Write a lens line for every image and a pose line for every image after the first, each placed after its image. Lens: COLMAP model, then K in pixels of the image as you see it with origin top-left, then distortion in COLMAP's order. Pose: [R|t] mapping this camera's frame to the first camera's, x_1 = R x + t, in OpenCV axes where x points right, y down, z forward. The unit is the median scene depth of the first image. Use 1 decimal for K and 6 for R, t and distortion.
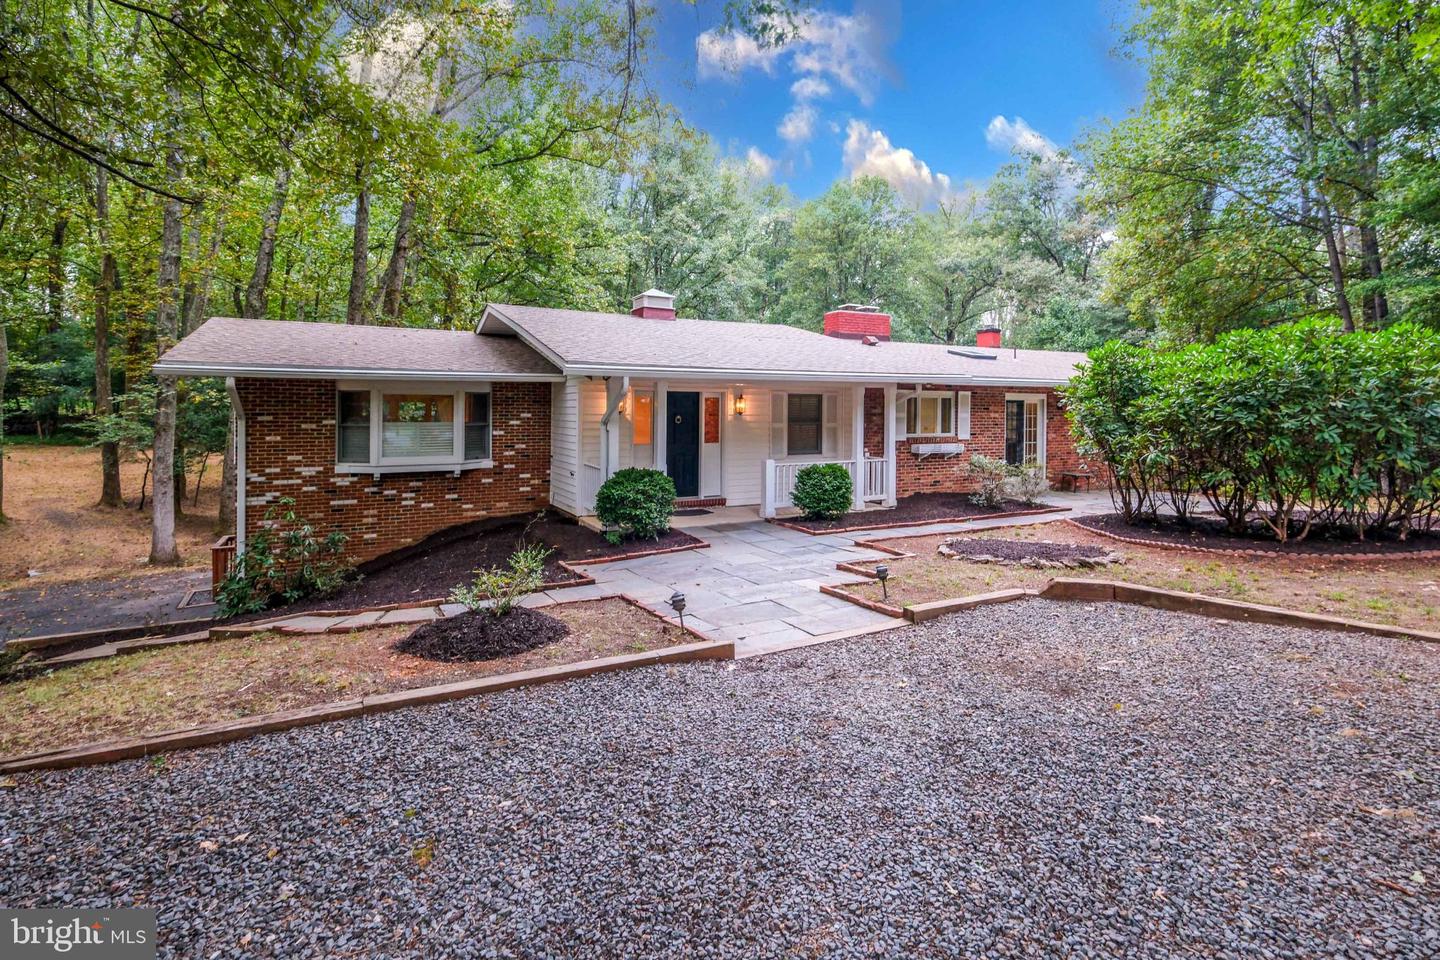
lens RADIAL K [[689.2, 0, 730.9], [0, 689.2, 467.2], [0, 0, 1]] dist [-0.004909, -0.000222]
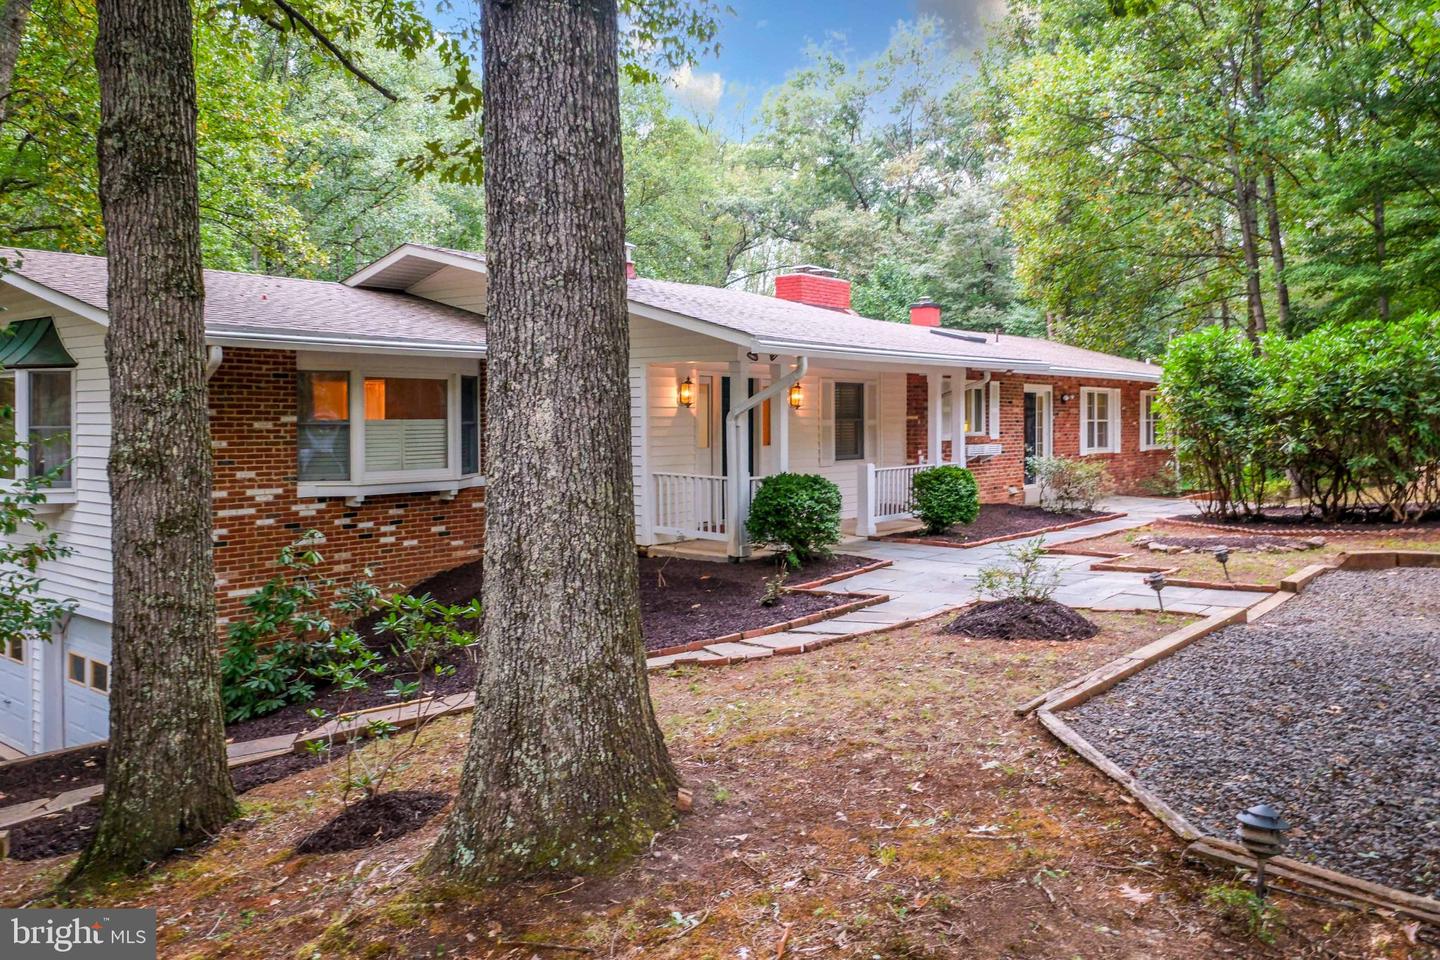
lens RADIAL K [[1092.3, 0, 736.2], [0, 1092.3, 467.9], [0, 0, 1]] dist [-0.001478, -0.007056]
pose [[0.922226, -0.023312, 0.385948, -0.559330], [0.036541, 0.998968, -0.026977, 0.022557], [-0.384921, 0.038982, 0.922126, -0.106316]]
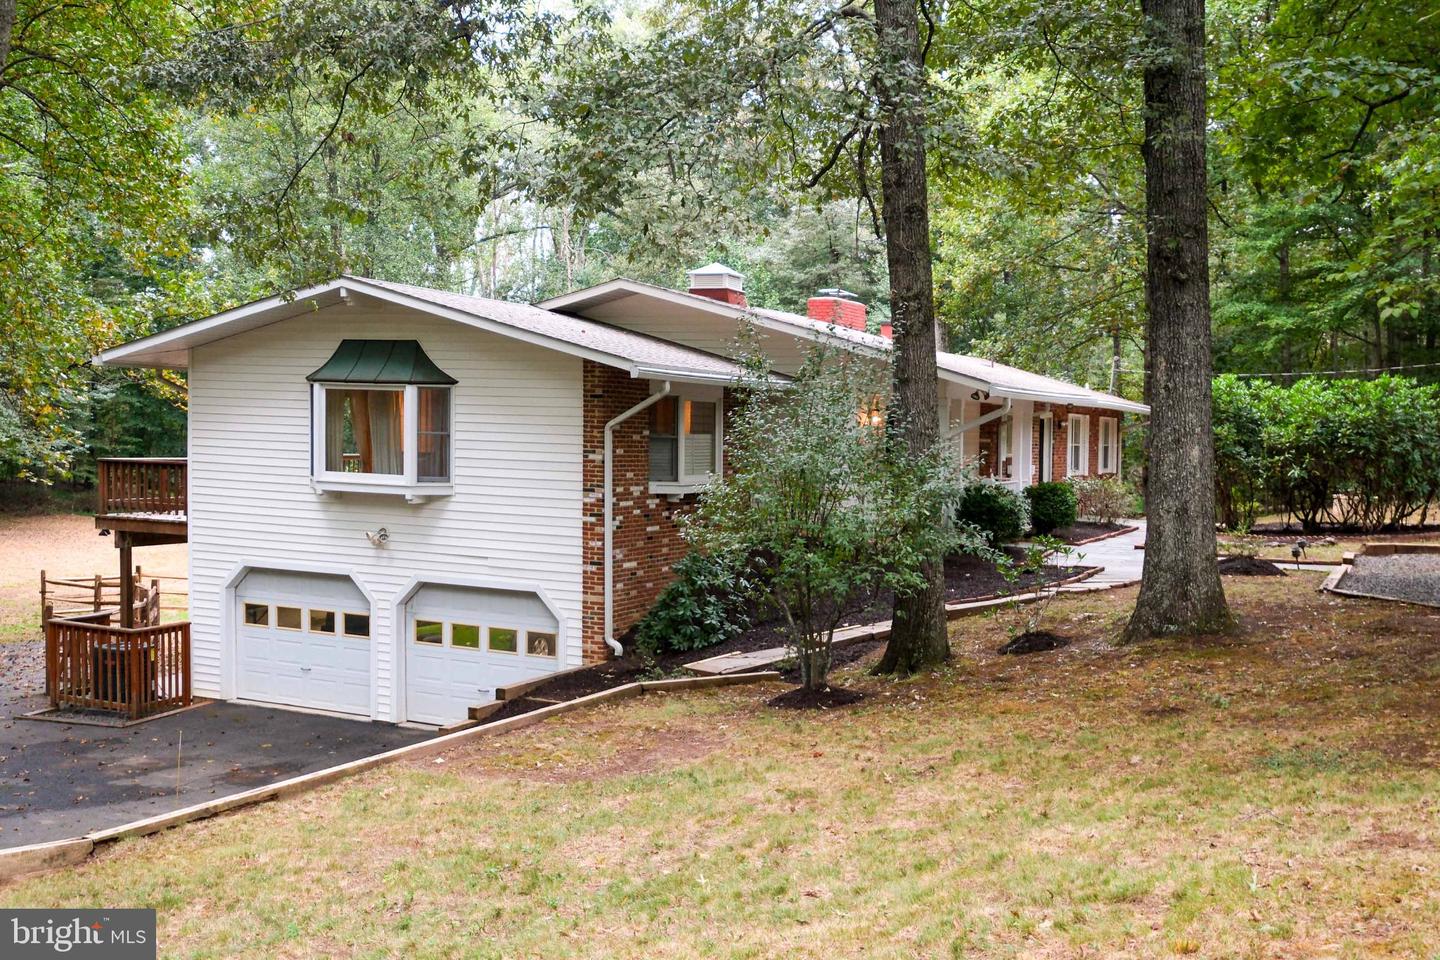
lens RADIAL K [[1552.1, 0, 704.1], [0, 1552.1, 527.8], [0, 0, 1]] dist [0.006166, 0.000000]
pose [[0.803346, -0.018843, 0.595214, -1.560364], [0.020468, 0.999782, 0.004024, 0.041547], [-0.595161, 0.008950, 0.803557, -0.530241]]
